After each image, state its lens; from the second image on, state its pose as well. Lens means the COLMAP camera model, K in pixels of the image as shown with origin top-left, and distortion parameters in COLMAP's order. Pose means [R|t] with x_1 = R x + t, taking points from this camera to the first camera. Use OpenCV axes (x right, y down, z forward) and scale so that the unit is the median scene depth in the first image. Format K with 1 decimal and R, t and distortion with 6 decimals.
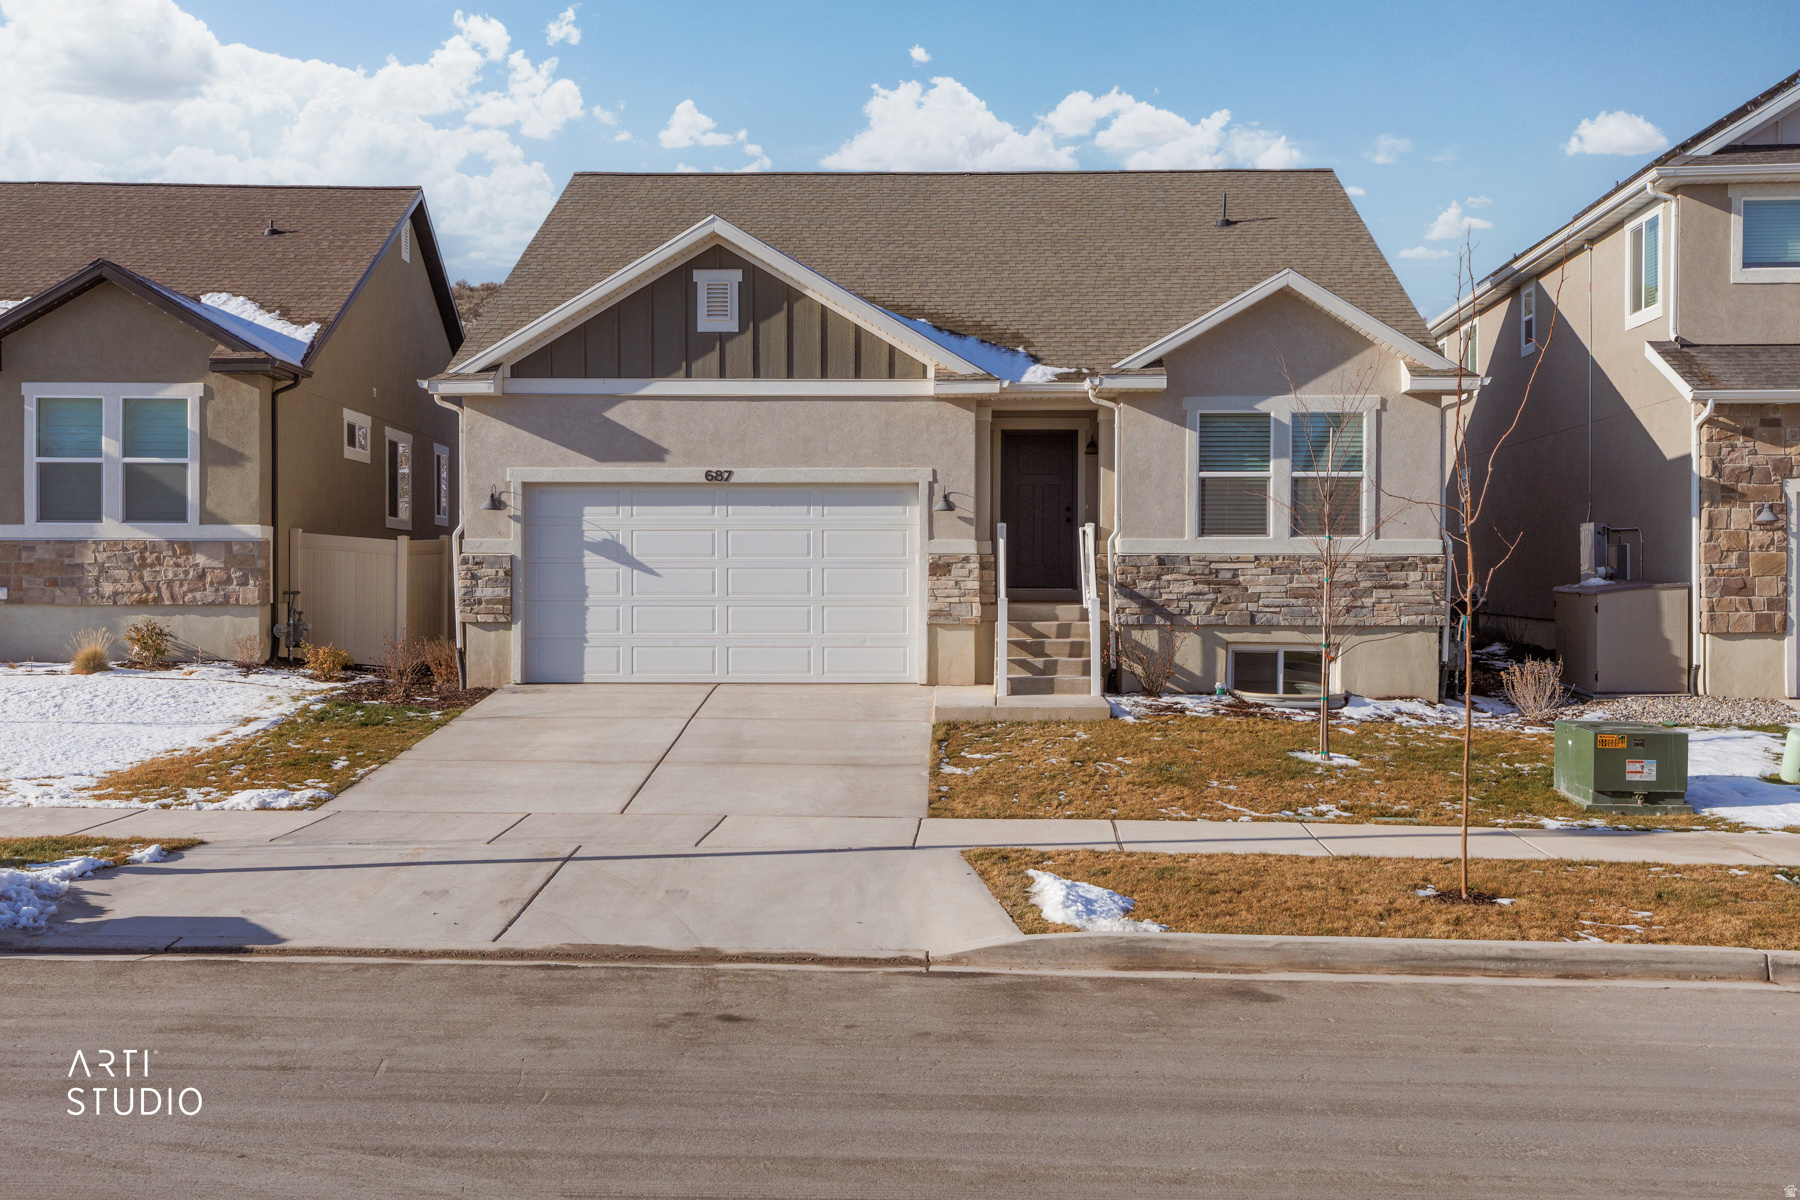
lens RADIAL K [[1750.7, 0, 900.0], [0, 1750.7, 600.0], [0, 0, 1]] dist [0.002008, -0.004344]
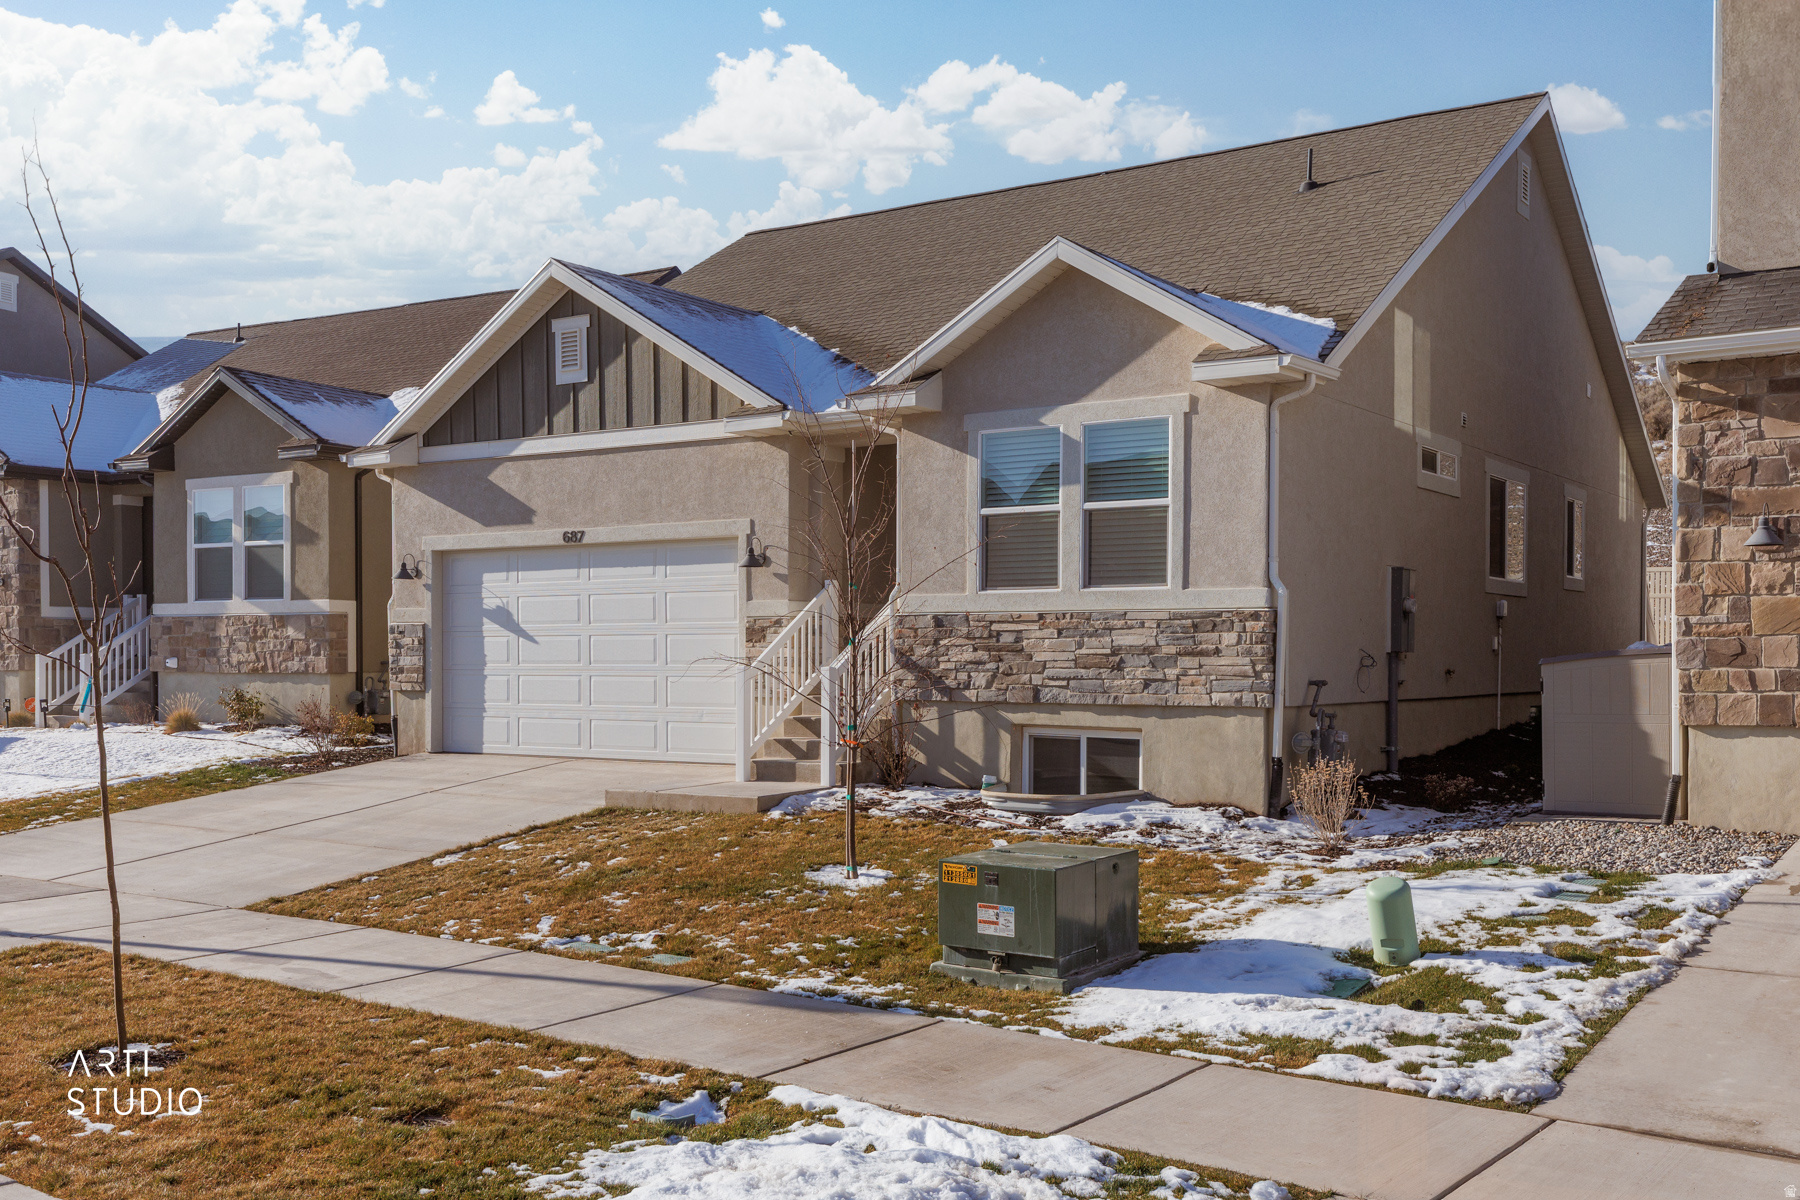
lens RADIAL K [[1743.2, 0, 899.4], [0, 1743.2, 711.8], [0, 0, 1]] dist [-0.005607, -0.002748]
pose [[0.844217, 0.015761, -0.535770, 0.560288], [-0.006135, 0.999786, 0.019745, 0.003361], [0.535966, -0.013382, 0.844133, 0.312565]]
